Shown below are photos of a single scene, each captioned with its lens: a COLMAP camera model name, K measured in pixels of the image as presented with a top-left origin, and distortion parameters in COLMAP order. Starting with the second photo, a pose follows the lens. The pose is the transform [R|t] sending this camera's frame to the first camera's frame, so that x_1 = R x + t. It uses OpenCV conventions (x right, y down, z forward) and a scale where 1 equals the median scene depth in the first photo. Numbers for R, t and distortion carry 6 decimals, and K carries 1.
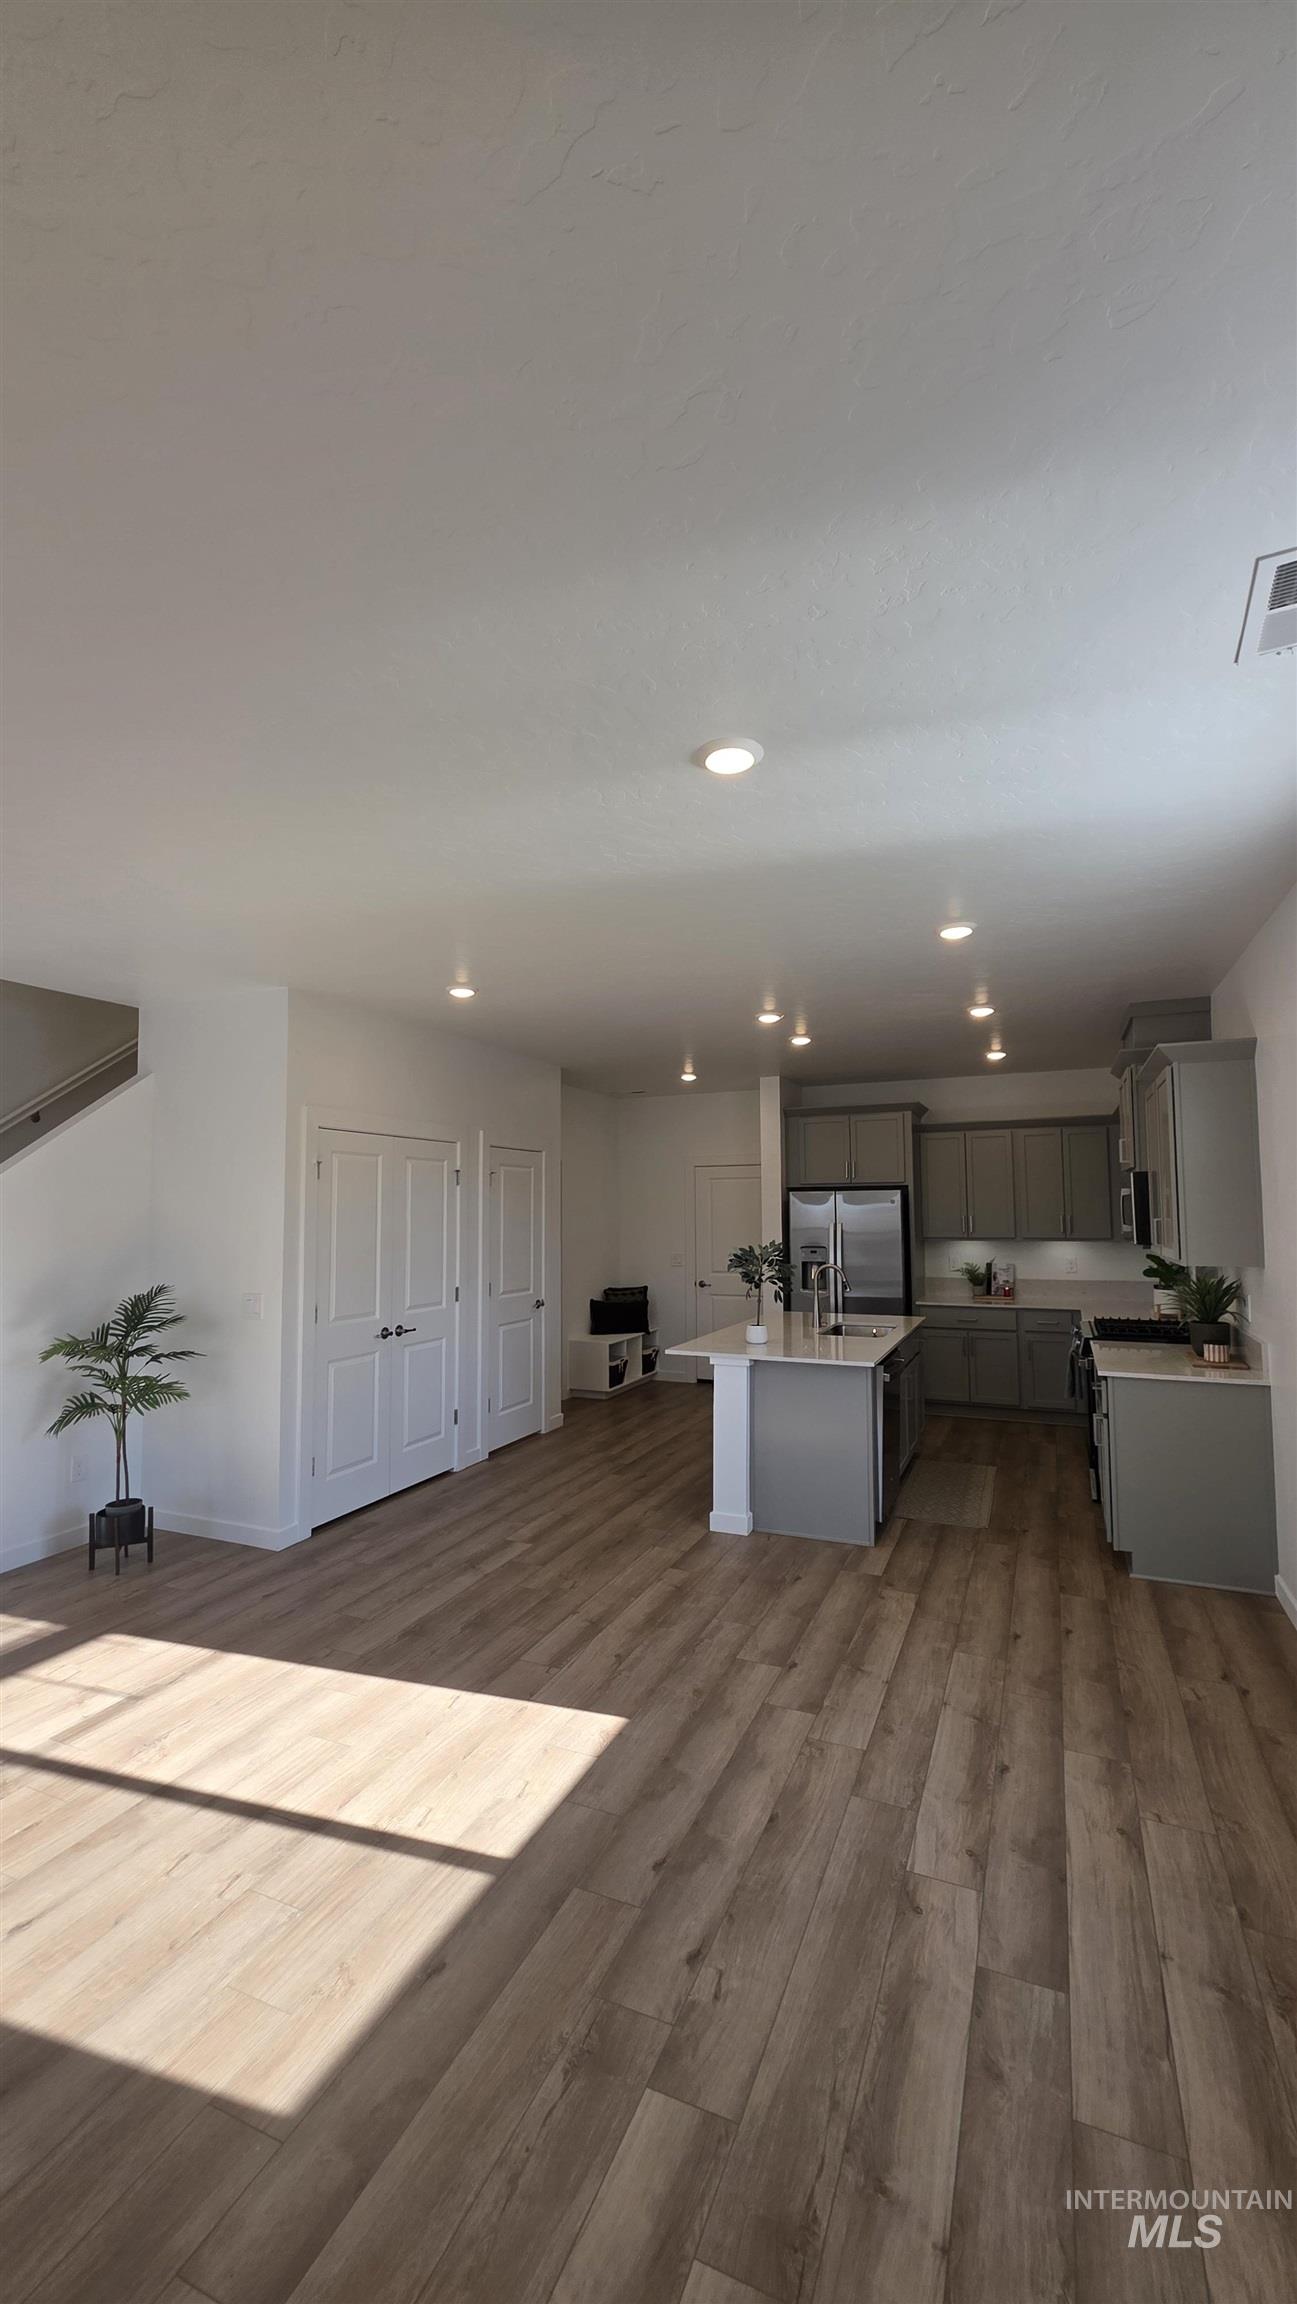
lens RADIAL K [[914.4, 0, 655.9], [0, 914.4, 1152.5], [0, 0, 1]] dist [0.003339, 0.000341]
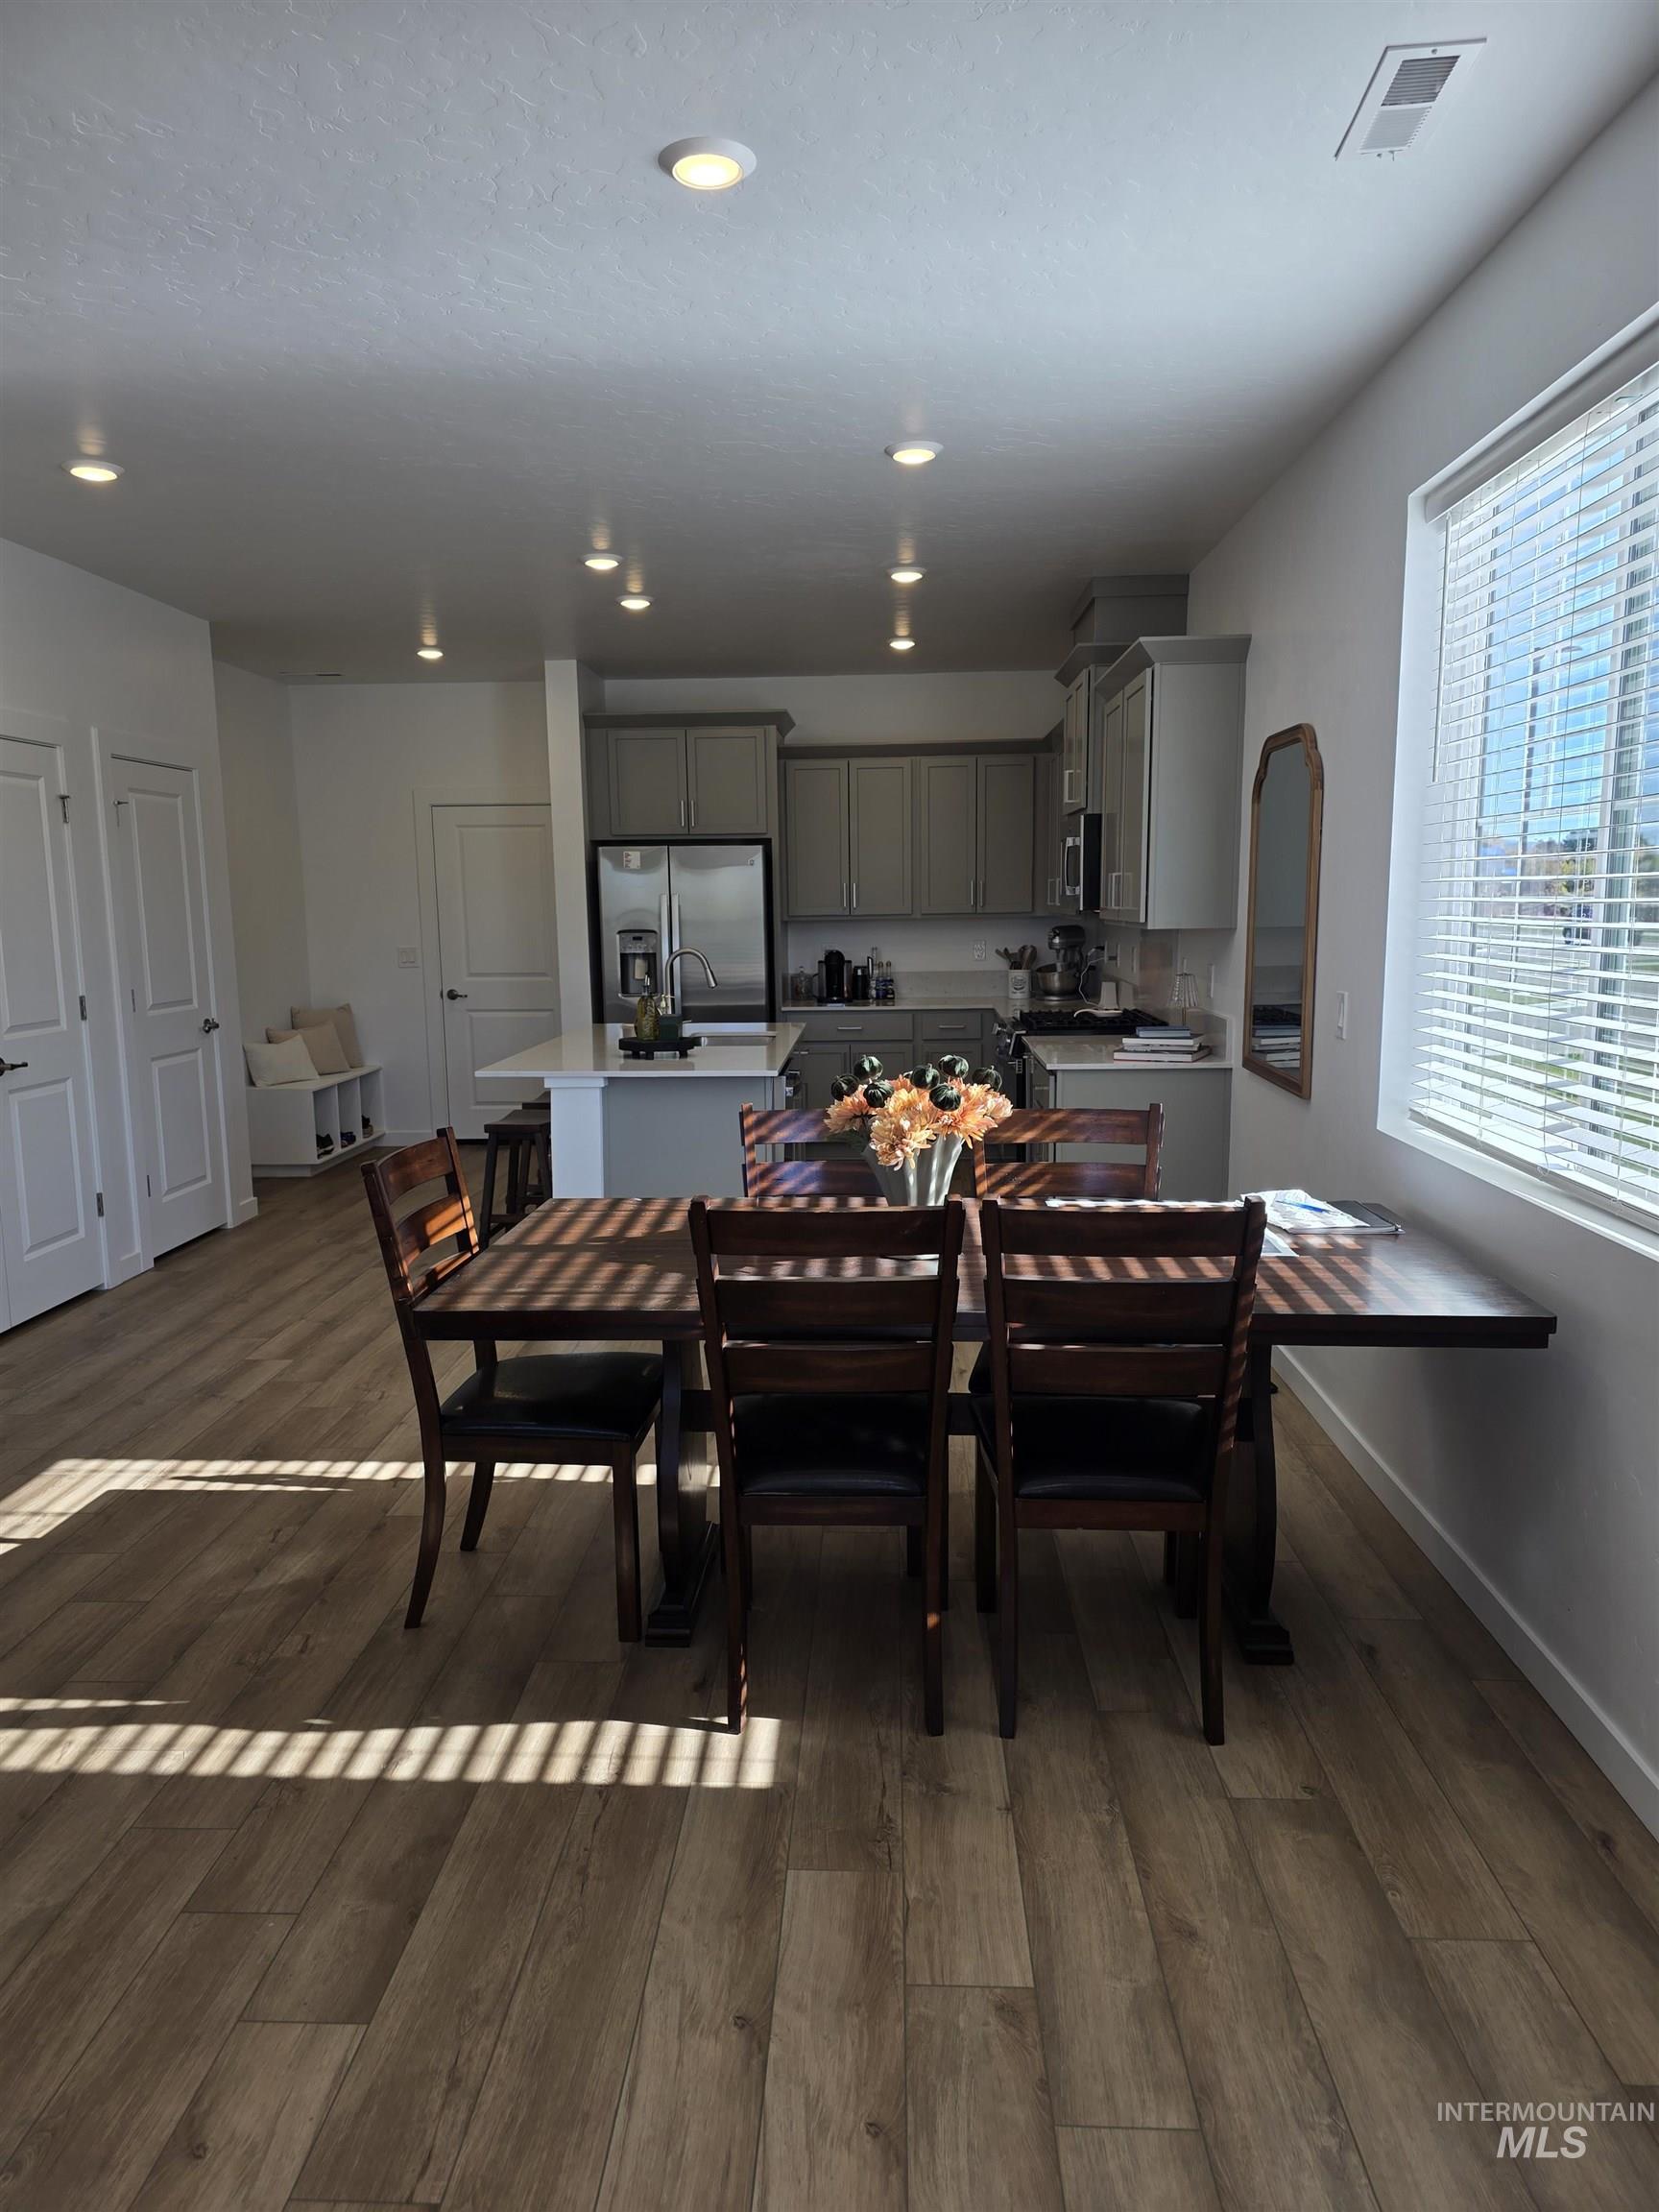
lens RADIAL K [[1473.2, 0, 824.4], [0, 1473.2, 1112.9], [0, 0, 1]] dist [0.100672, -0.100279]
pose [[0.935584, -0.057583, 0.348378, -0.146764], [-0.015218, 0.979121, 0.202707, 0.021130], [-0.352777, -0.194951, 0.915174, -0.116150]]
